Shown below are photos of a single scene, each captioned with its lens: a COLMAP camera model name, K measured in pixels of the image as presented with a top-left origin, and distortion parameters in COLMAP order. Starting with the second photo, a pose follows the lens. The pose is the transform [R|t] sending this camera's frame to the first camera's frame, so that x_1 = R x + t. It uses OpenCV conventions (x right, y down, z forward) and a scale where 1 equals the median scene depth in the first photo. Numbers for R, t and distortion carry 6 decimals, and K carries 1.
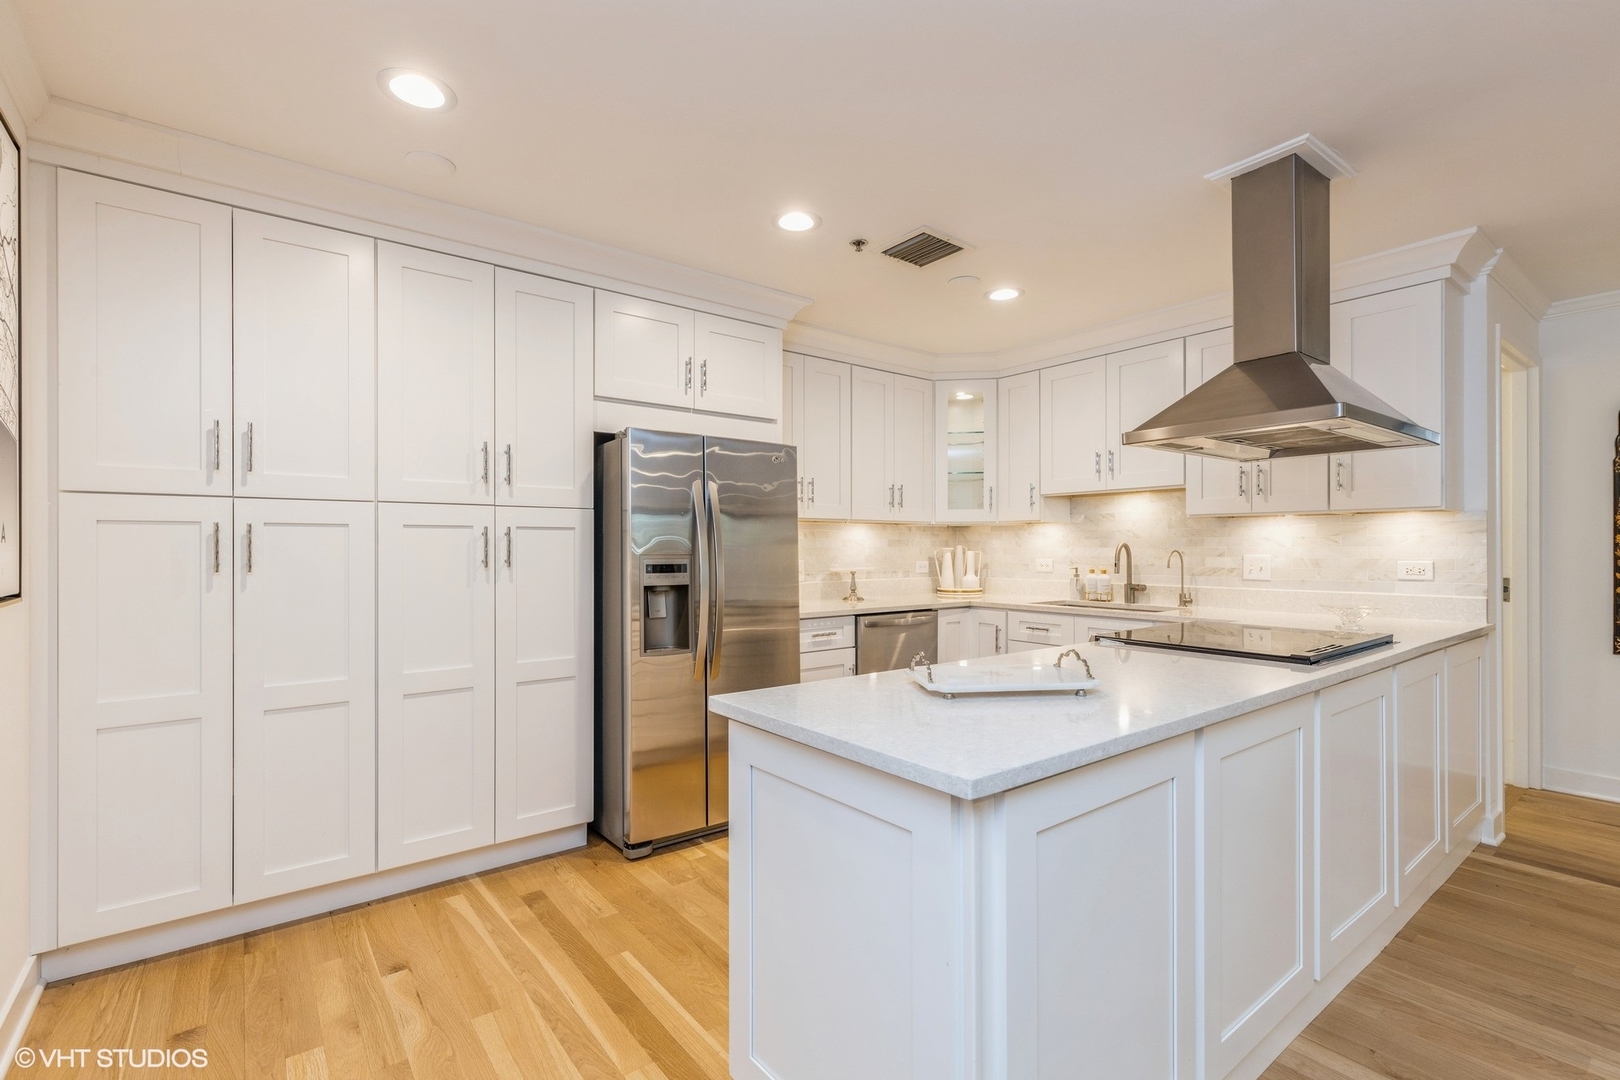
lens RADIAL K [[743.0, 0, 811.7], [0, 743.0, 545.2], [0, 0, 1]] dist [-0.000644, 0.000681]
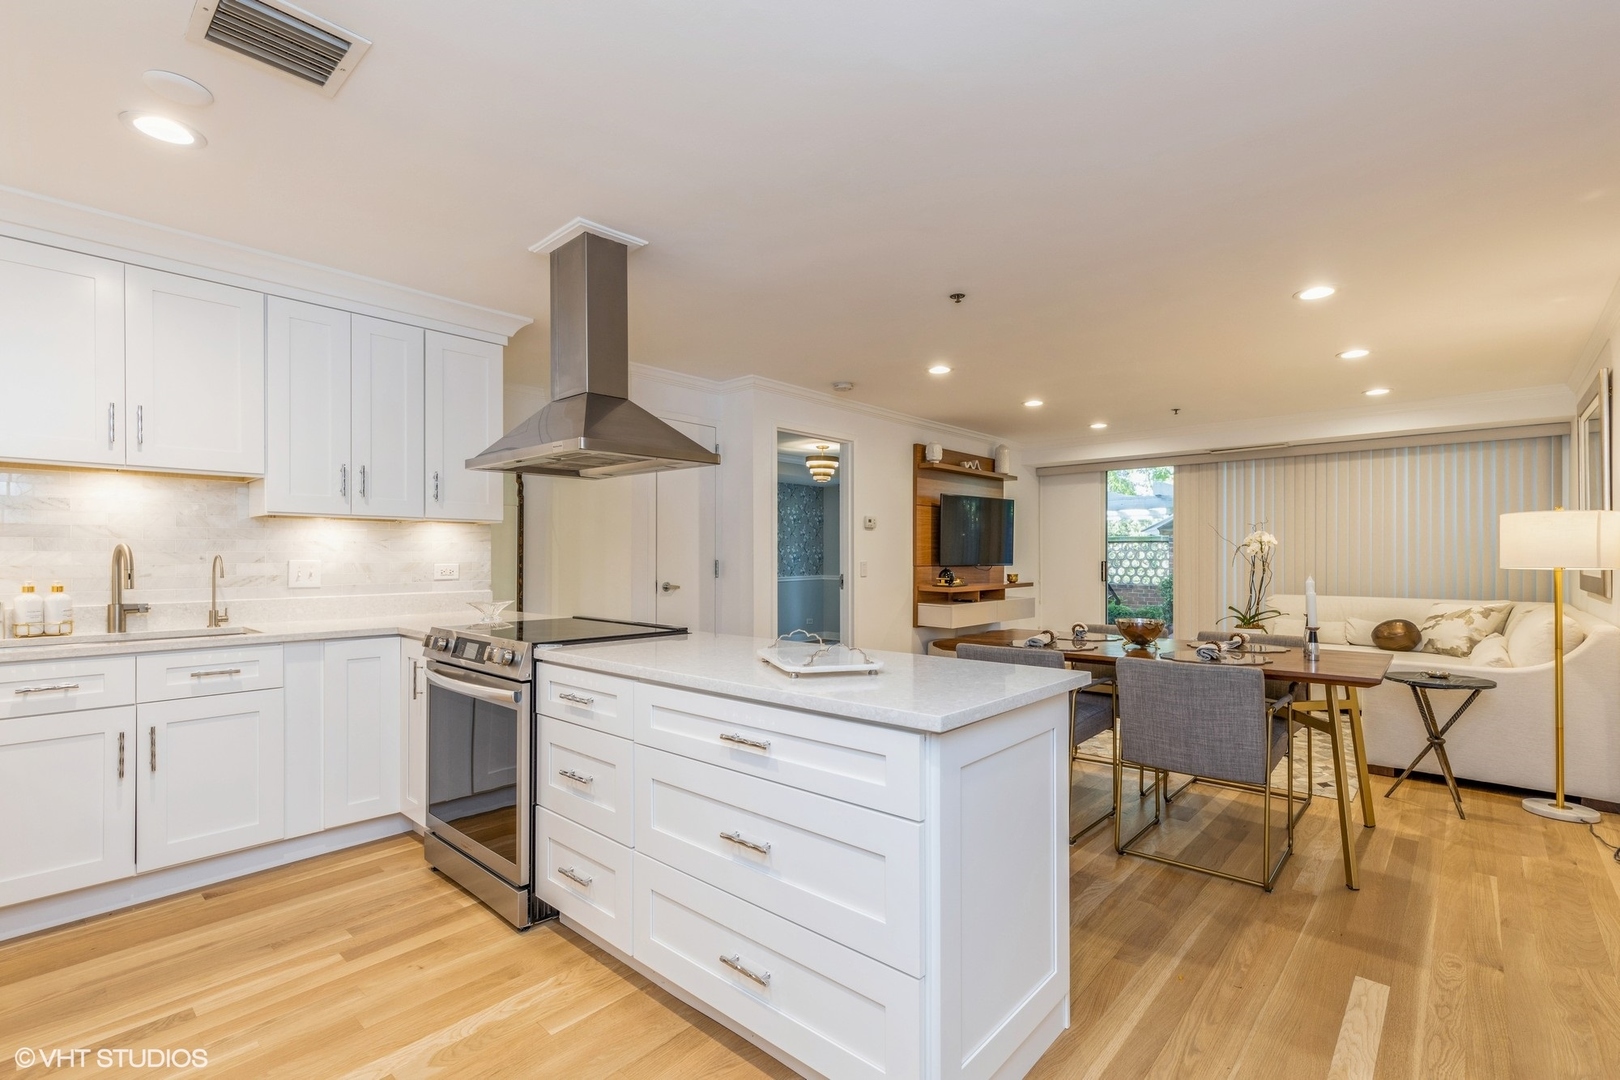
lens RADIAL K [[743.0, 0, 805.5], [0, 743.0, 554.0], [0, 0, 1]] dist [-0.000644, 0.000681]
pose [[-0.179121, 0.003976, 0.983819, -0.427631], [-0.002003, 0.999988, -0.004406, 0.008845], [-0.983825, -0.002760, -0.179111, 0.591789]]
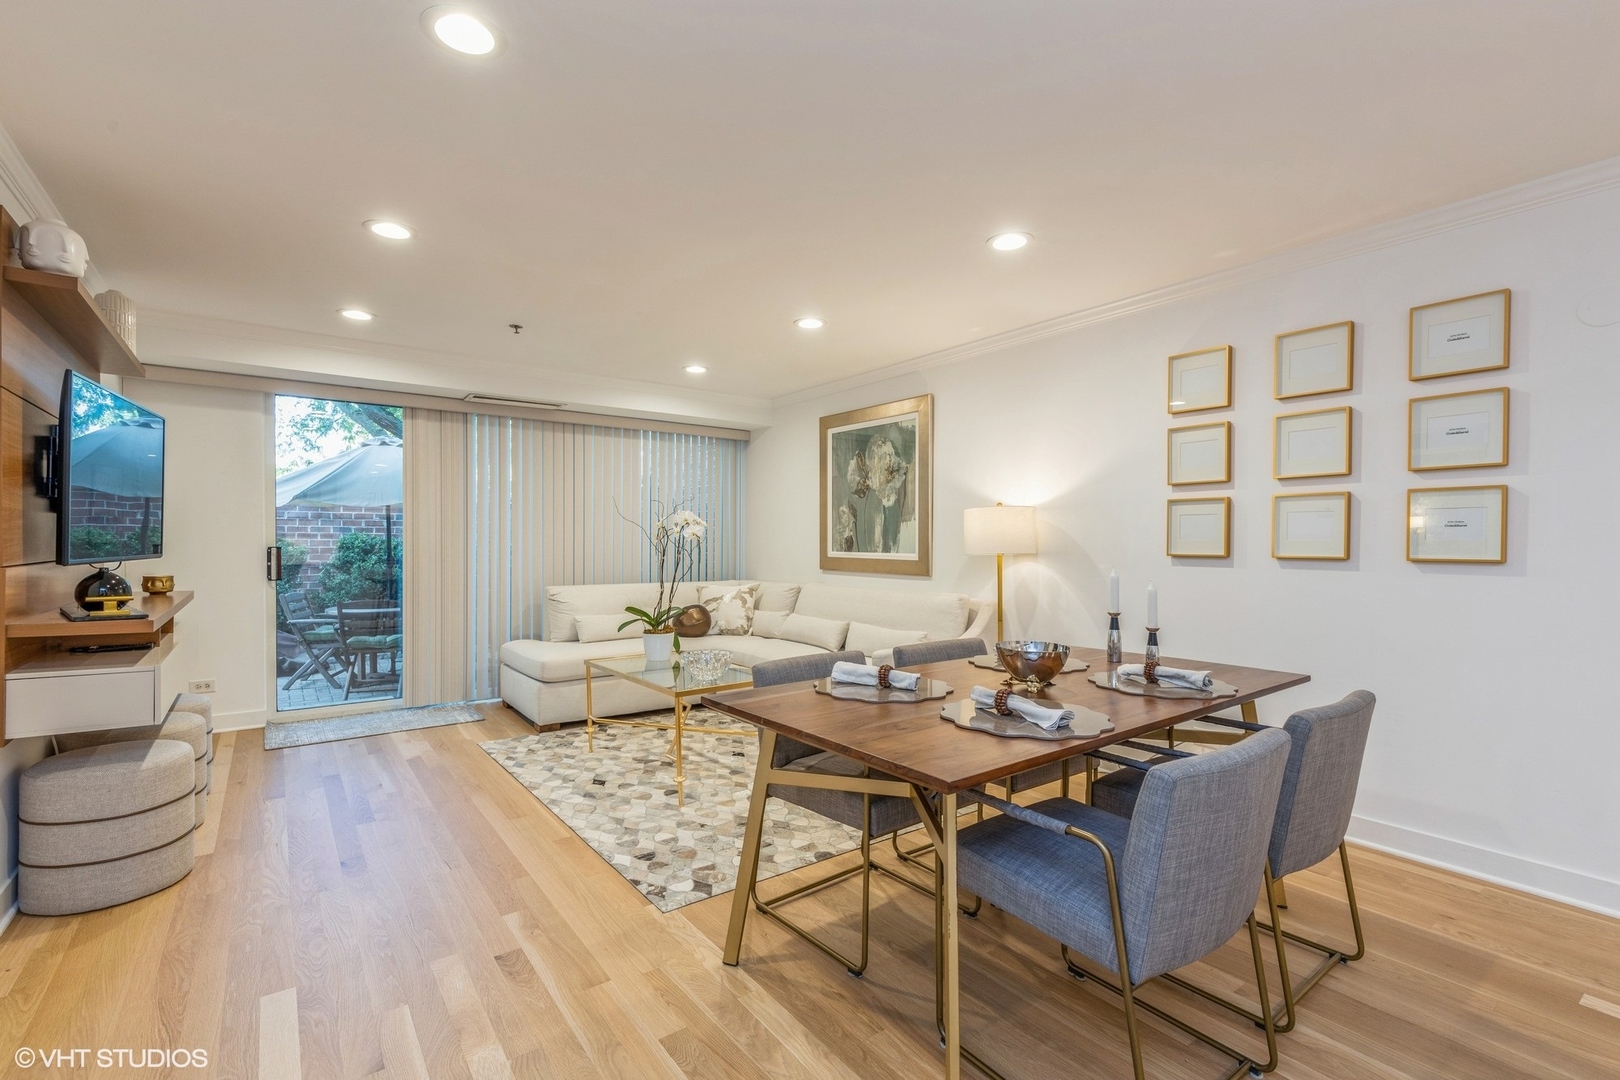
lens RADIAL K [[743.0, 0, 812.3], [0, 743.0, 545.9], [0, 0, 1]] dist [-0.000644, 0.000681]
pose [[-0.999379, -0.004384, 0.034972, 0.616834], [-0.004201, 0.999977, 0.005313, 0.006129], [-0.034994, 0.005163, -0.999374, 0.610736]]
